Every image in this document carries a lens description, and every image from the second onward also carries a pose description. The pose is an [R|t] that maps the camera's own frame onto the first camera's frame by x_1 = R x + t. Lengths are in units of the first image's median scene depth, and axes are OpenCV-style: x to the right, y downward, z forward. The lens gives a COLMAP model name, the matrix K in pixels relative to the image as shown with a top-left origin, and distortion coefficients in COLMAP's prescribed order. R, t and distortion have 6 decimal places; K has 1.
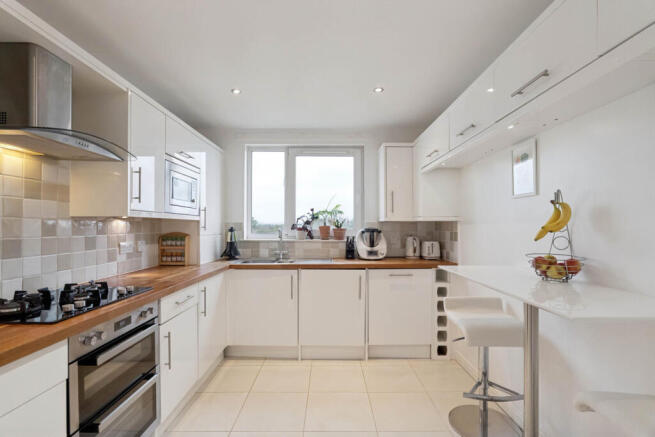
lens RADIAL K [[305.3, 0, 326.8], [0, 305.3, 225.8], [0, 0, 1]] dist [-0.022883, 0.000596]
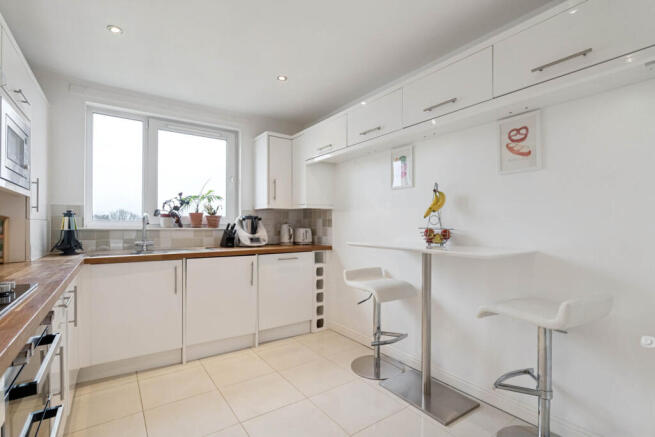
lens RADIAL K [[305.3, 0, 326.8], [0, 305.3, 225.8], [0, 0, 1]] dist [-0.022883, 0.000596]
pose [[0.816139, 0.000619, 0.577856, -0.236937], [-0.002802, 0.999992, 0.002886, 0.040198], [-0.577849, -0.003974, 0.816134, 0.053022]]
